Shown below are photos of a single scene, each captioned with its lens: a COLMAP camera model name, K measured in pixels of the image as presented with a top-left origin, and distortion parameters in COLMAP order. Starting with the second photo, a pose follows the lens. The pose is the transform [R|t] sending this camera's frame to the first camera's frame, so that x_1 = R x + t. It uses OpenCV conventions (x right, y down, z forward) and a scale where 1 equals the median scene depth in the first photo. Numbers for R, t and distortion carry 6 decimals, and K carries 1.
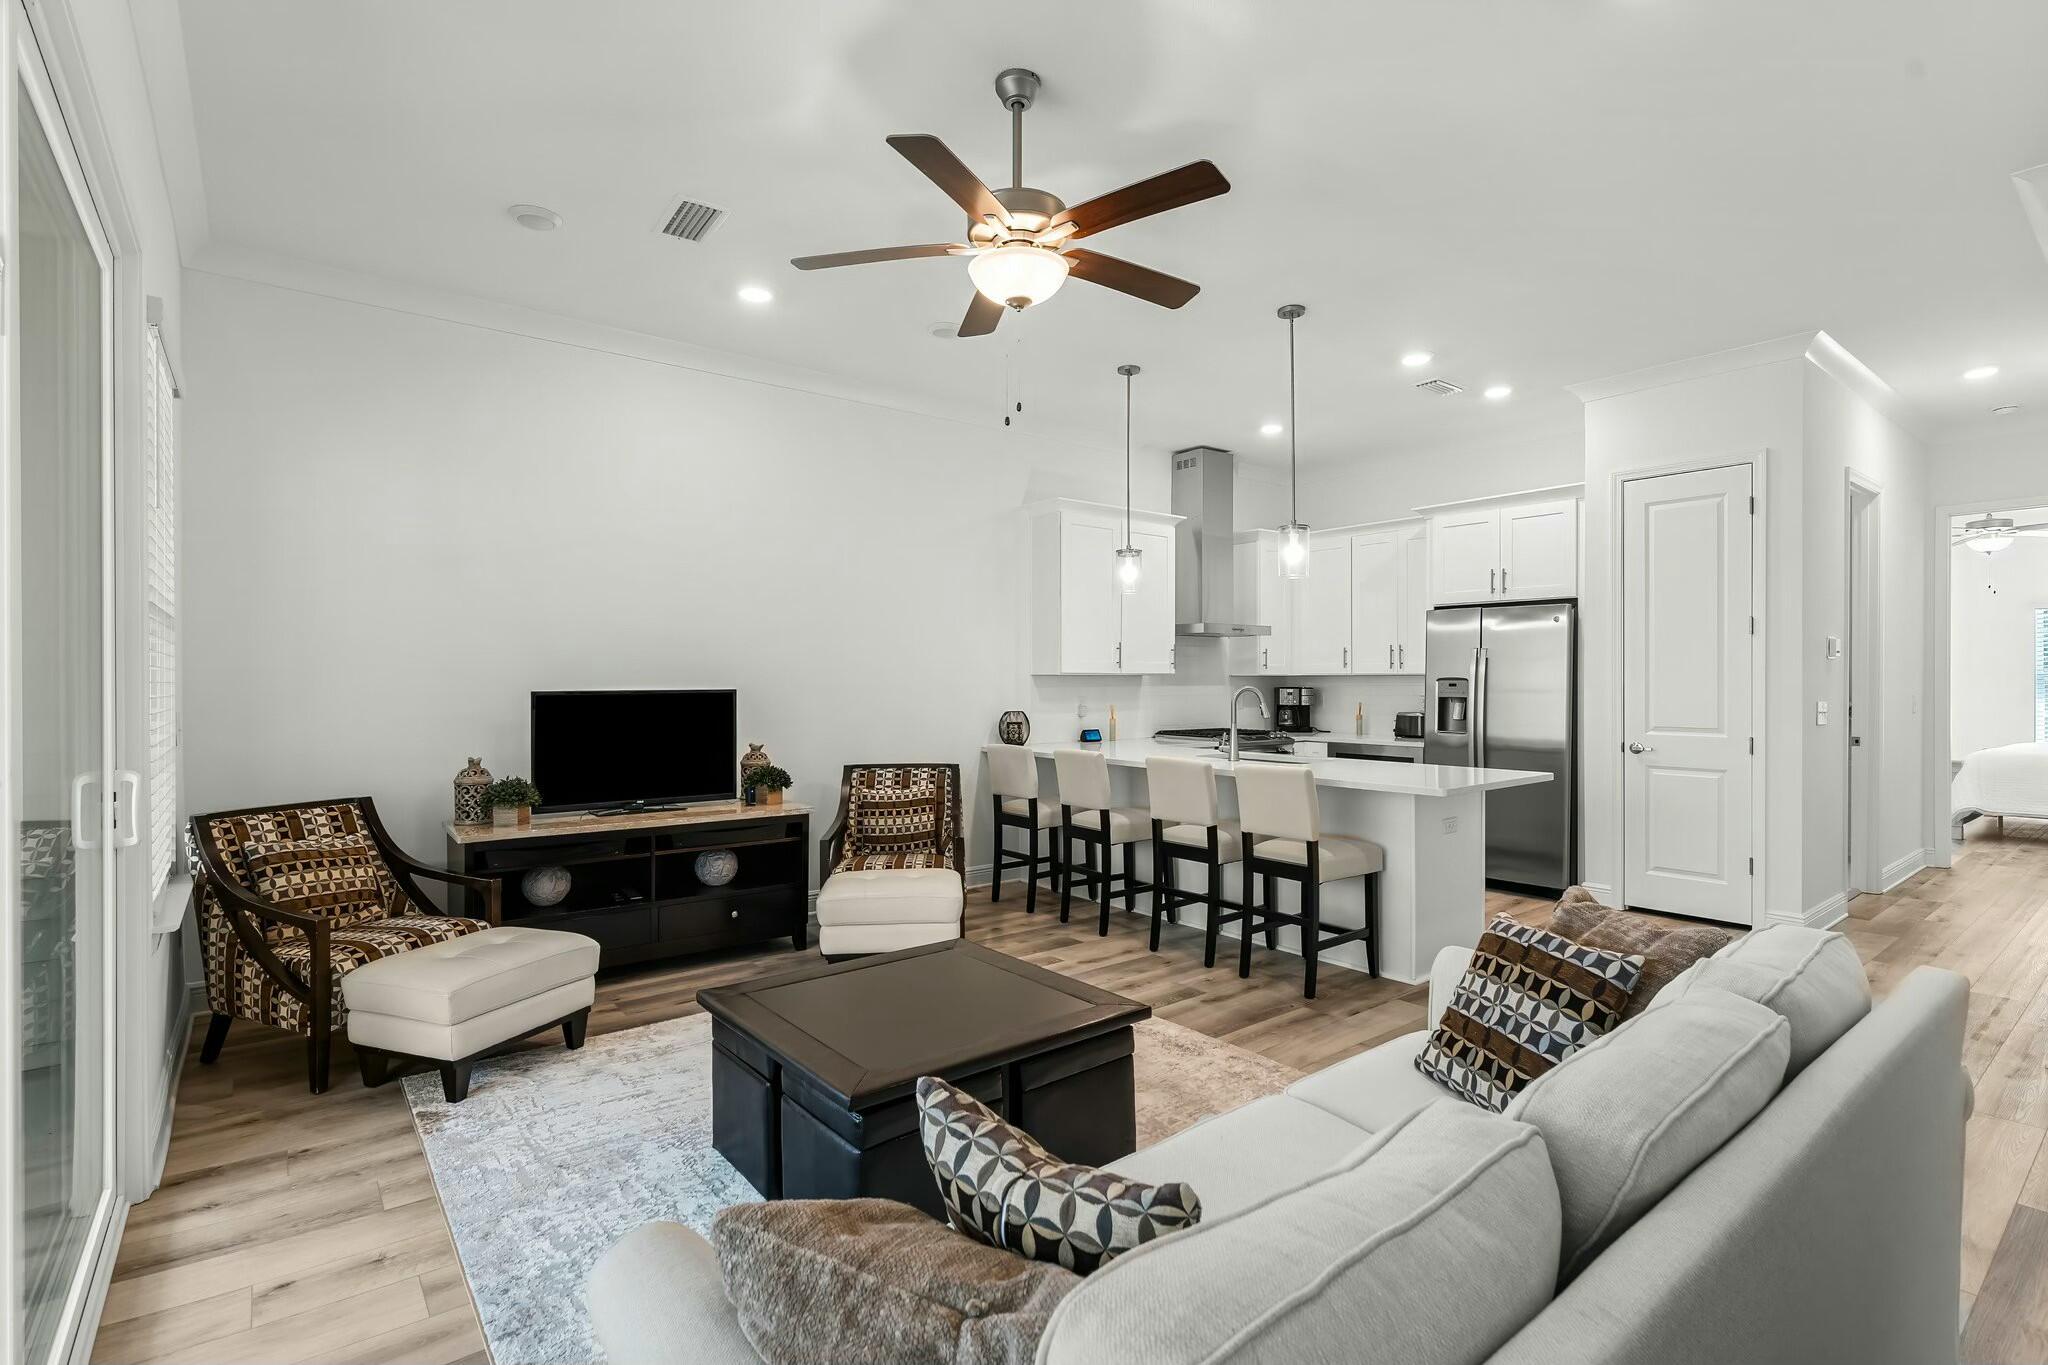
lens RADIAL K [[963.8, 0, 1024.0], [0, 963.8, 682.5], [0, 0, 1]] dist [0.001641, -0.005166]
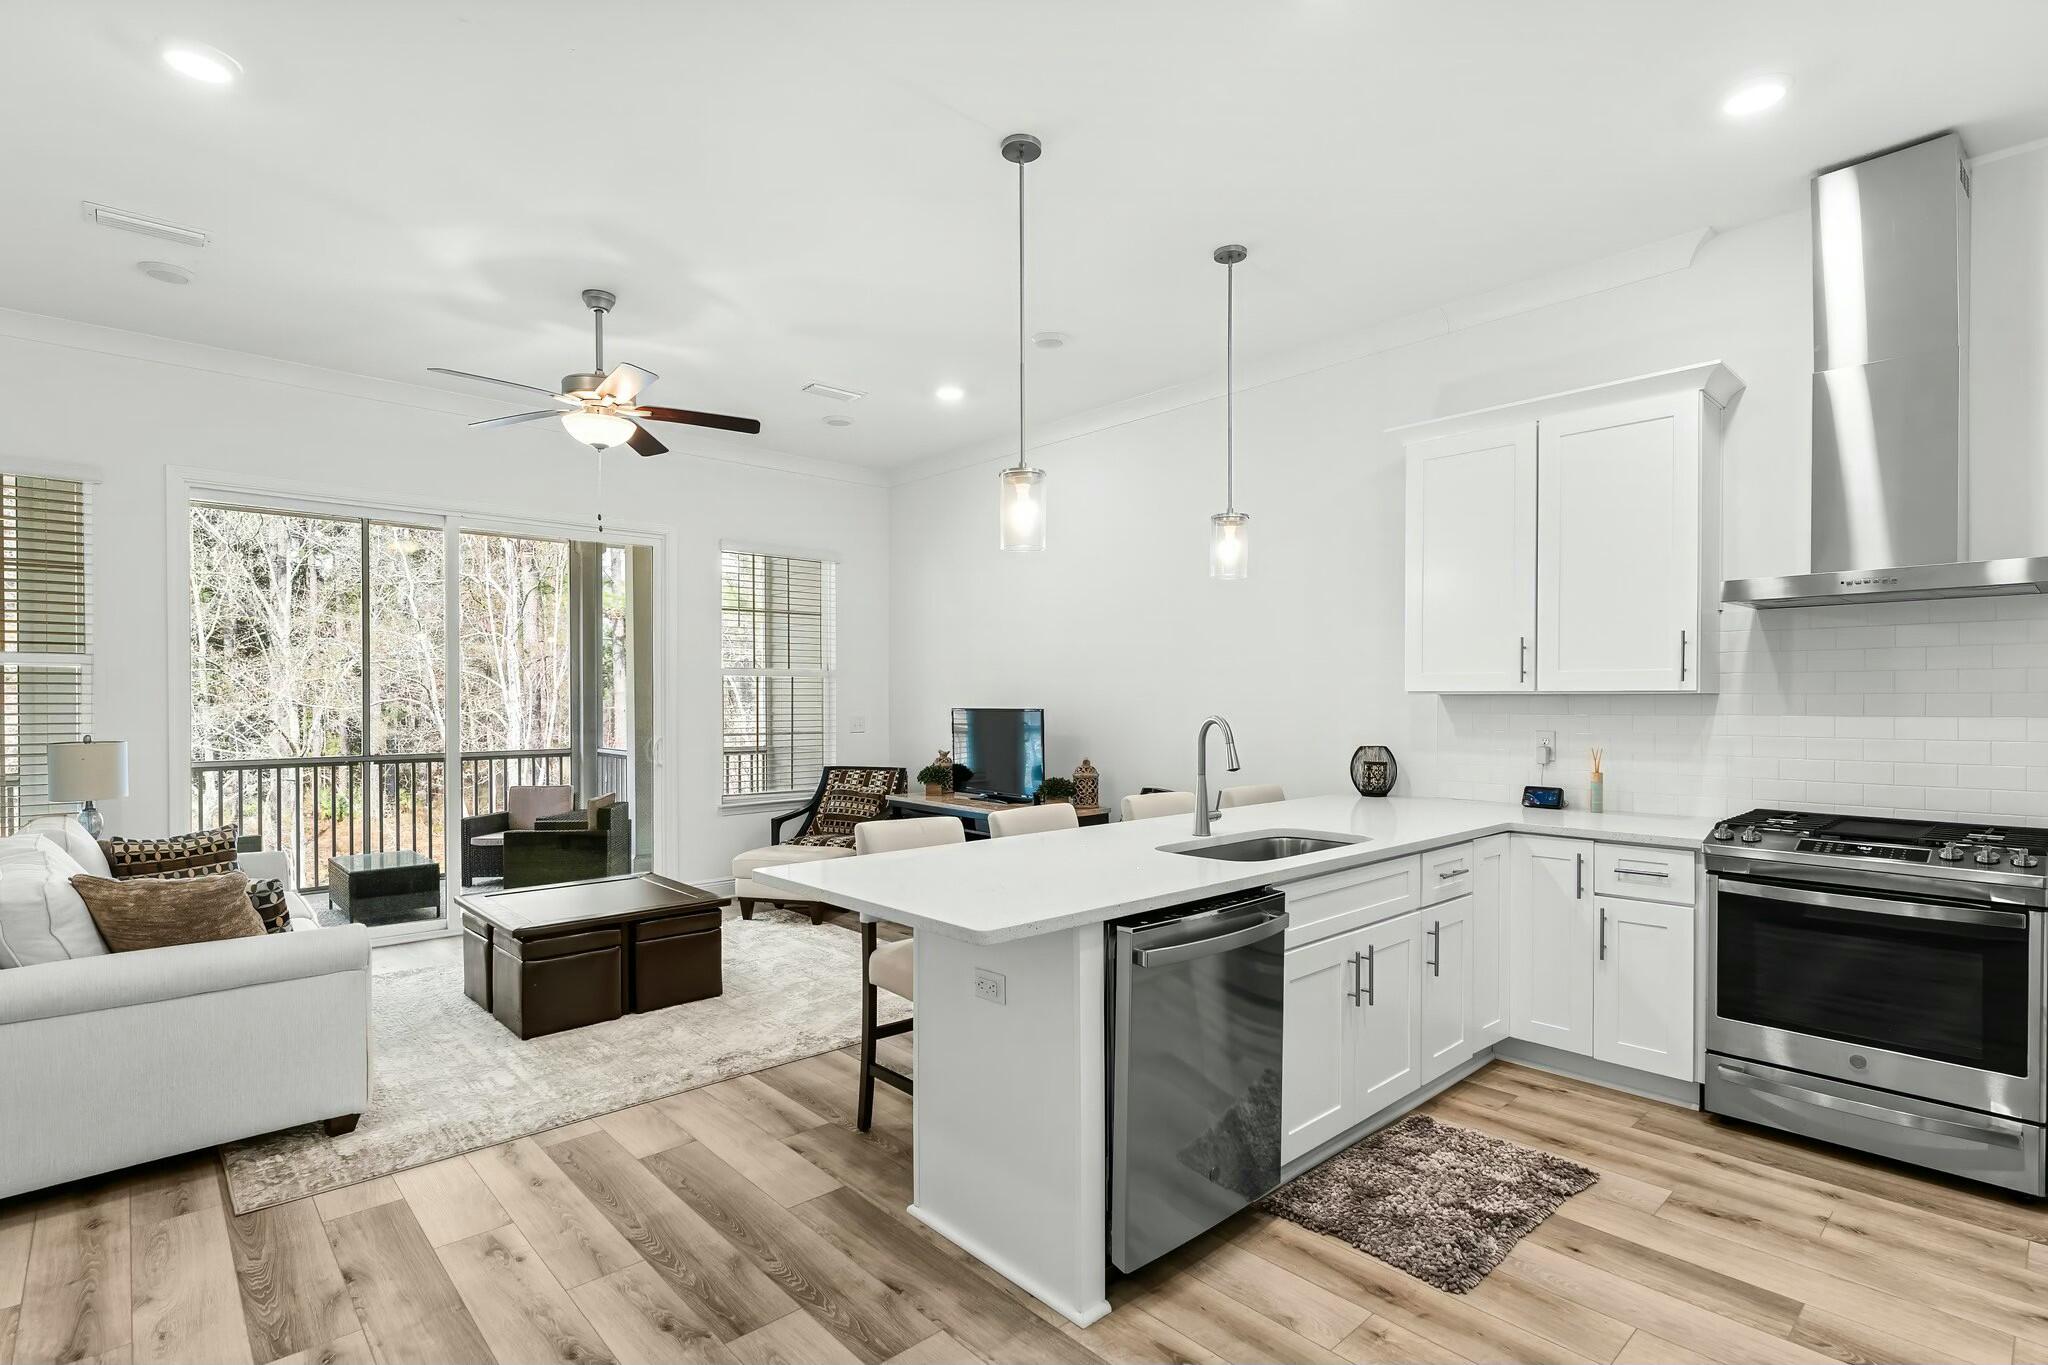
lens RADIAL K [[975.1, 0, 1021.2], [0, 975.1, 699.8], [0, 0, 1]] dist [-0.000944, -0.000128]
pose [[0.072927, 0.003465, -0.997331, 0.811004], [-0.000783, 0.999994, 0.003417, -0.007395], [0.997337, 0.000532, 0.072929, 0.815545]]
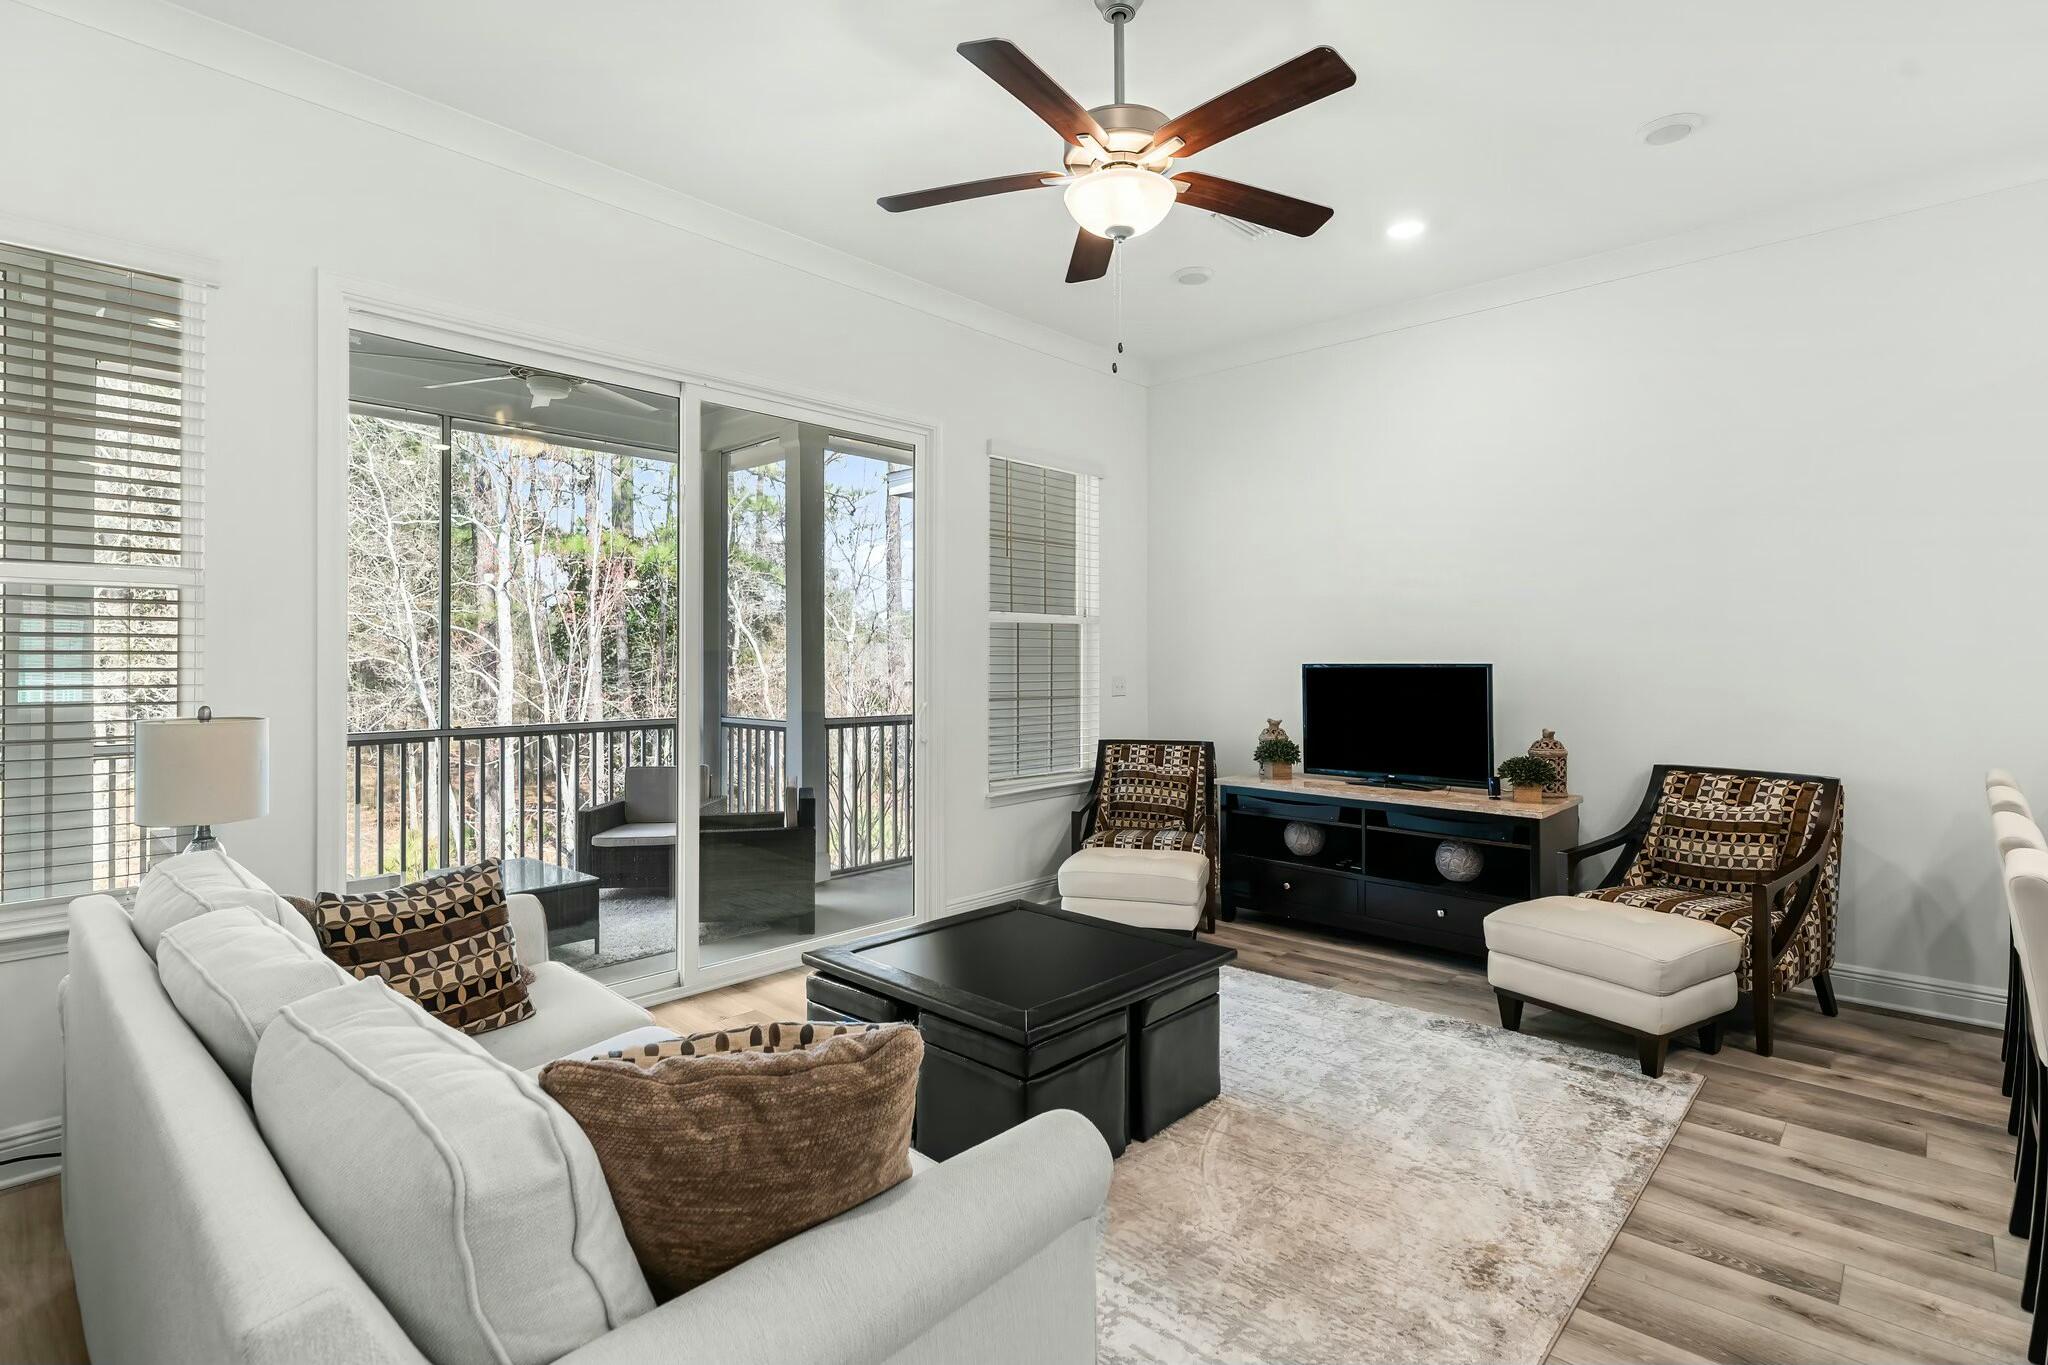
lens RADIAL K [[987.3, 0, 1032.0], [0, 987.3, 656.5], [0, 0, 1]] dist [-0.003108, -0.000425]
pose [[0.151615, -0.000758, -0.988439, 0.473665], [-0.000561, 0.999999, -0.000853, 0.001573], [0.988440, 0.000684, 0.151614, 0.413220]]
